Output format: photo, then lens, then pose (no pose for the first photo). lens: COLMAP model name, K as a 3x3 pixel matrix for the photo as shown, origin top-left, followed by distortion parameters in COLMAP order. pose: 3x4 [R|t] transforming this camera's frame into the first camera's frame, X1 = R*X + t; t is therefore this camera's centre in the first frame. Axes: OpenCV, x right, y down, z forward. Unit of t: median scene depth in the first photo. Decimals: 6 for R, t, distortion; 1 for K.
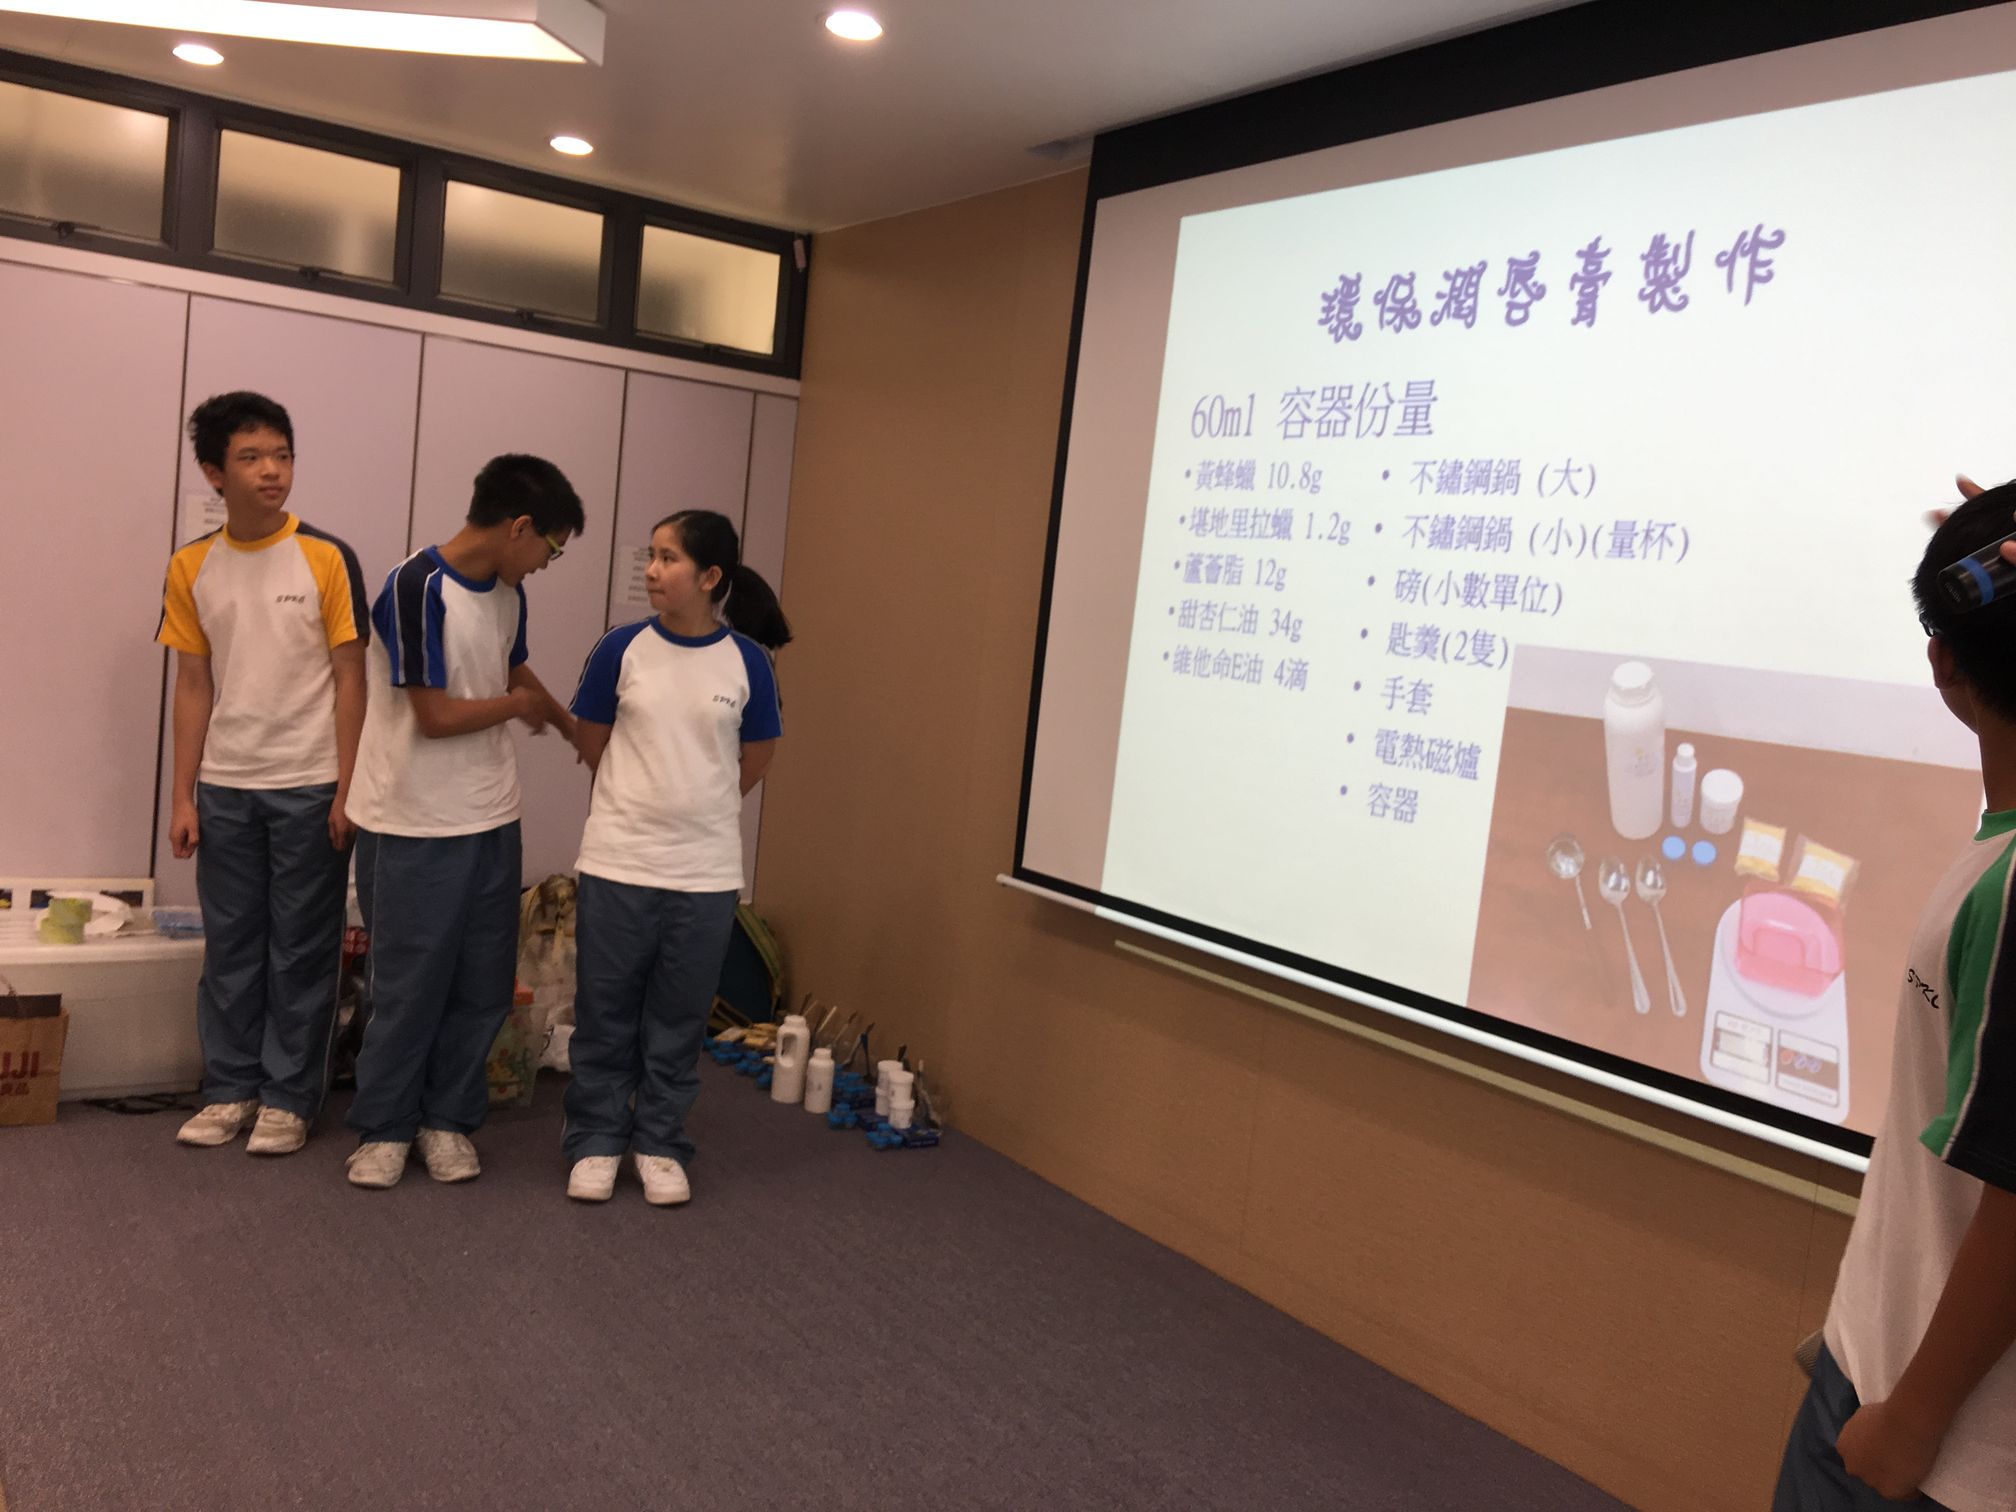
lens RADIAL K [[1706.2, 0, 1025.3], [0, 1706.2, 755.8], [0, 0, 1]] dist [0.081470, -0.128768]
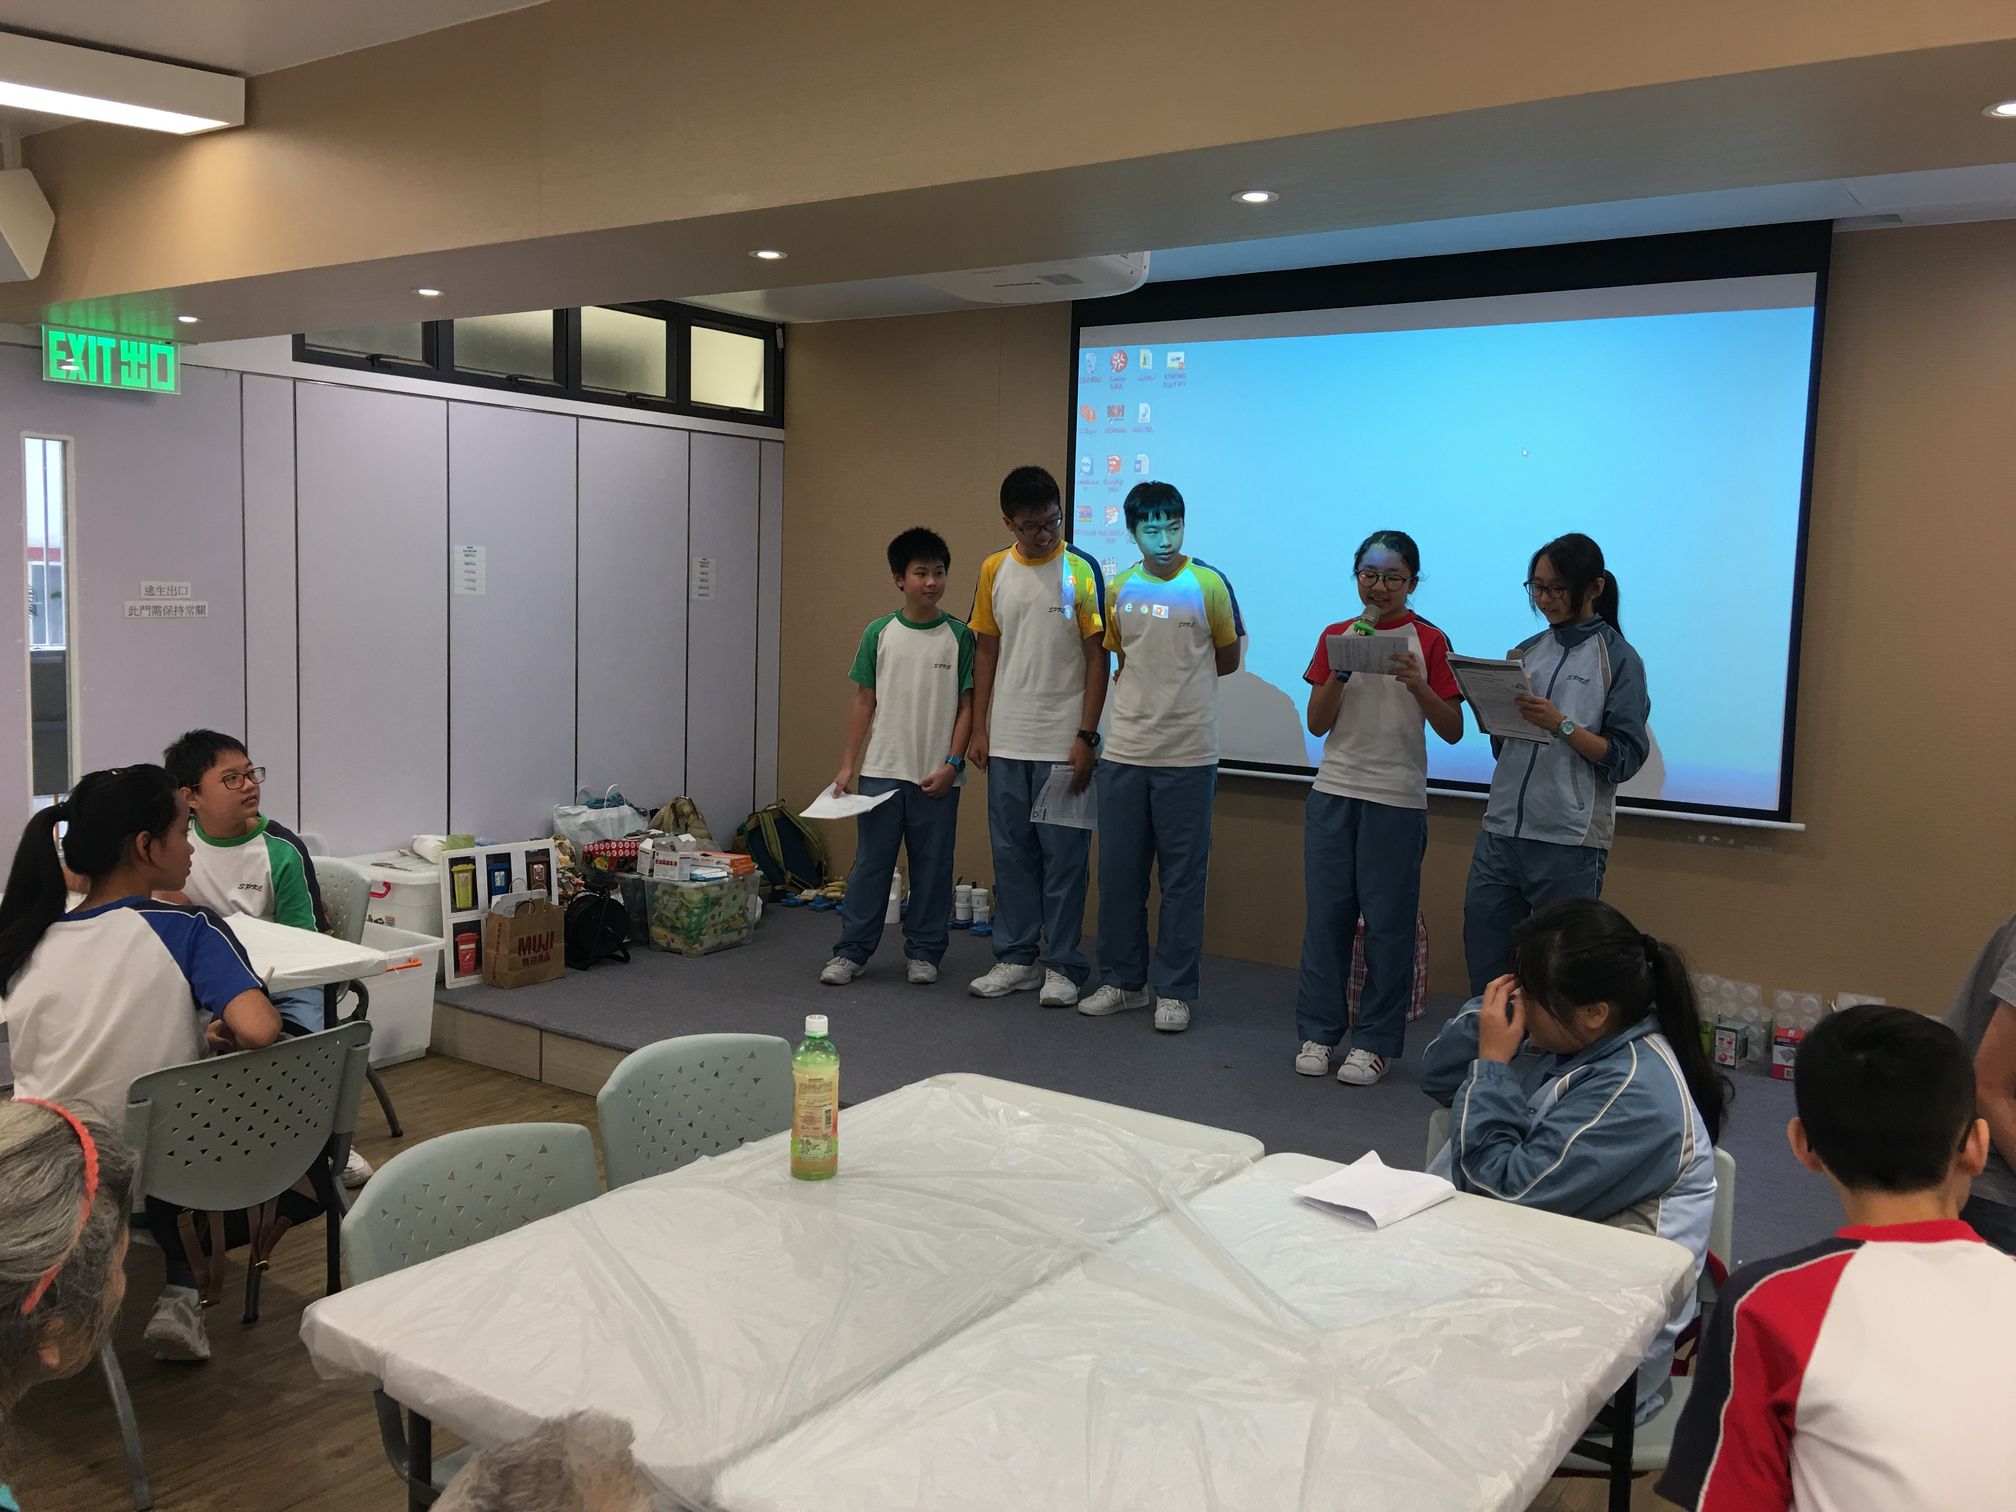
lens RADIAL K [[1706.2, 0, 1000.1], [0, 1706.2, 738.4], [0, 0, 1]] dist [0.081470, -0.128768]
pose [[0.925167, -0.111031, 0.362958, -0.506415], [0.099839, 0.993771, 0.049514, -0.019883], [-0.366195, -0.009571, 0.930489, -0.367815]]
